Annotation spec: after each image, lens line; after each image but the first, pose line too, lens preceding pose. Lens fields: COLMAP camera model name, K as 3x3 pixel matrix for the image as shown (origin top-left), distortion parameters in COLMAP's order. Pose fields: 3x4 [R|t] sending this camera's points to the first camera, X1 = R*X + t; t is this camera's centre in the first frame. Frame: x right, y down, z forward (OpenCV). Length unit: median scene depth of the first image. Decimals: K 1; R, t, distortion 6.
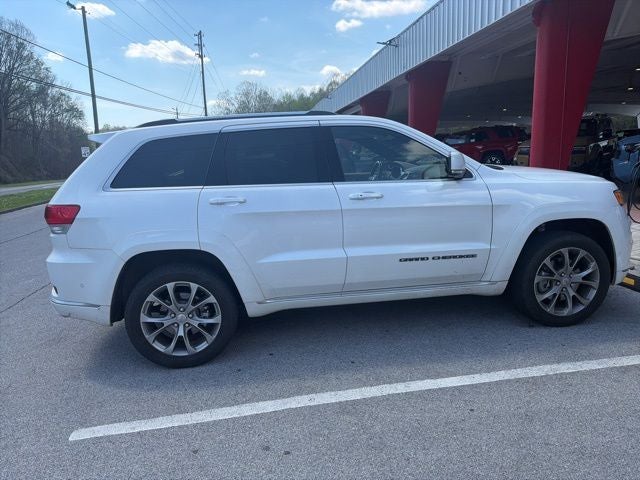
lens RADIAL K [[448.8, 0, 317.1], [0, 448.8, 242.5], [0, 0, 1]] dist [0.036814, -0.051195]
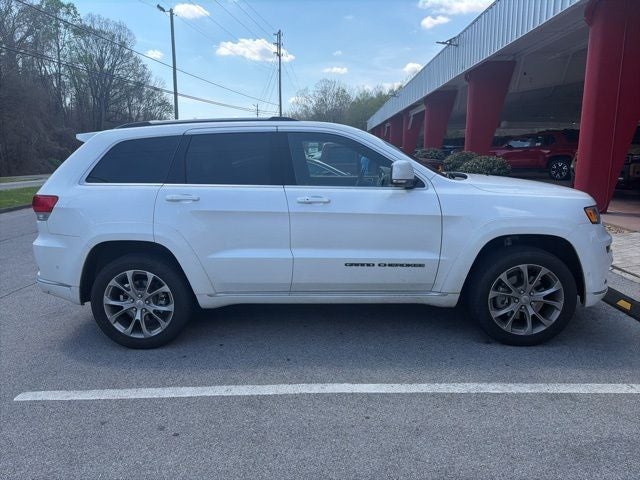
lens RADIAL K [[448.8, 0, 317.3], [0, 448.8, 235.2], [0, 0, 1]] dist [0.036814, -0.051195]
pose [[0.985698, 0.060854, -0.157148, 0.279481], [-0.062339, 0.998045, -0.004532, -0.018781], [0.156564, 0.014264, 0.987565, -0.014809]]
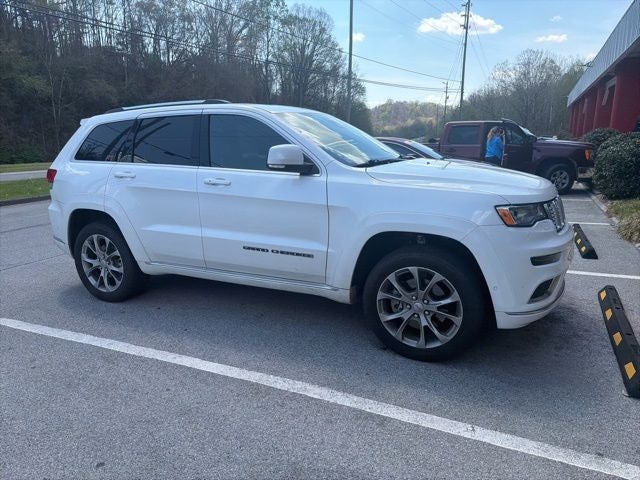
lens RADIAL K [[448.8, 0, 318.2], [0, 448.8, 241.7], [0, 0, 1]] dist [0.036814, -0.051195]
pose [[0.838587, 0.158728, -0.521131, 0.870253], [-0.131630, 0.987304, 0.088903, -0.088420], [0.528627, -0.005956, 0.848834, 0.216690]]
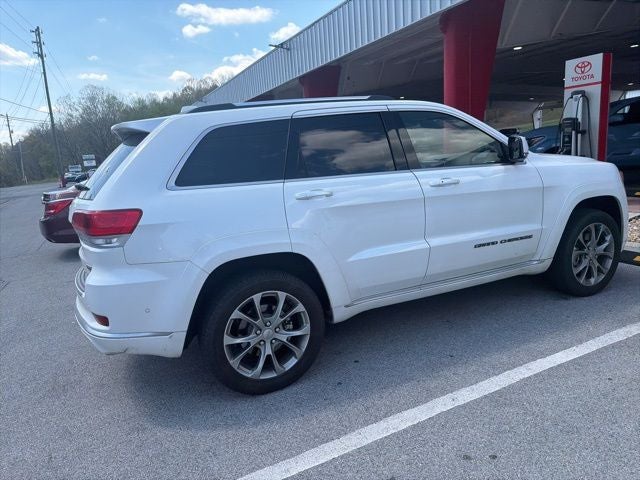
lens RADIAL K [[448.8, 0, 316.1], [0, 448.8, 242.7], [0, 0, 1]] dist [0.036814, -0.051195]
pose [[0.954402, -0.080471, 0.287474, -0.435498], [0.084531, 0.996419, -0.001717, 0.003780], [-0.286306, 0.025939, 0.957787, 0.149369]]
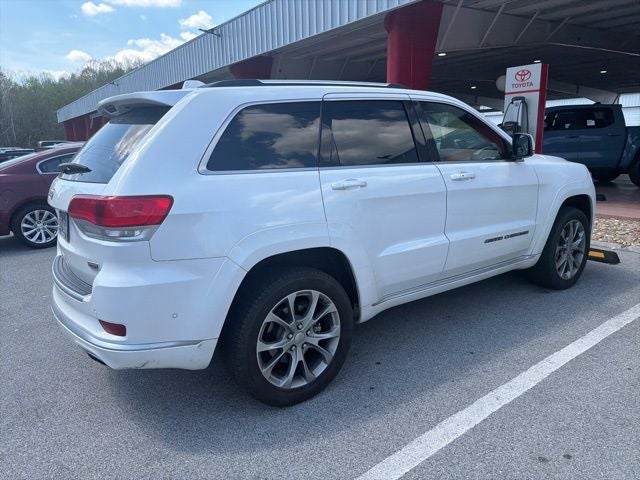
lens RADIAL K [[448.8, 0, 316.1], [0, 448.8, 236.0], [0, 0, 1]] dist [0.036814, -0.051195]
pose [[0.881147, -0.073564, 0.467085, -0.609294], [0.077580, 0.996929, 0.010659, -0.012107], [-0.466435, 0.026844, 0.884148, 0.296077]]
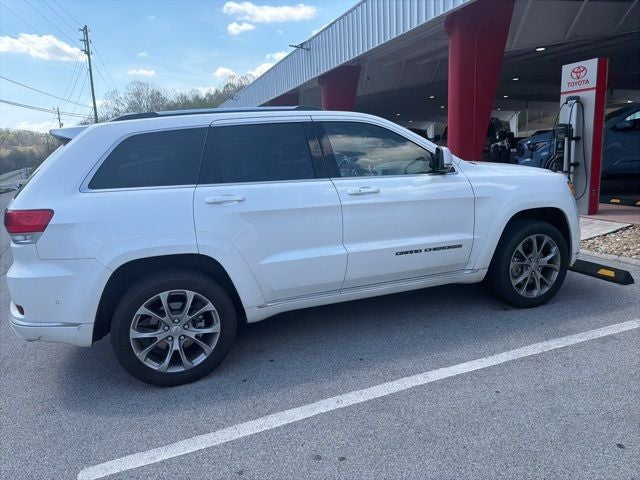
lens RADIAL K [[448.8, 0, 316.4], [0, 448.8, 236.5], [0, 0, 1]] dist [0.036814, -0.051195]
pose [[0.976110, -0.045090, 0.212546, -0.205773], [0.049092, 0.998702, -0.013588, 0.005256], [-0.211657, 0.023698, 0.977057, 0.048261]]
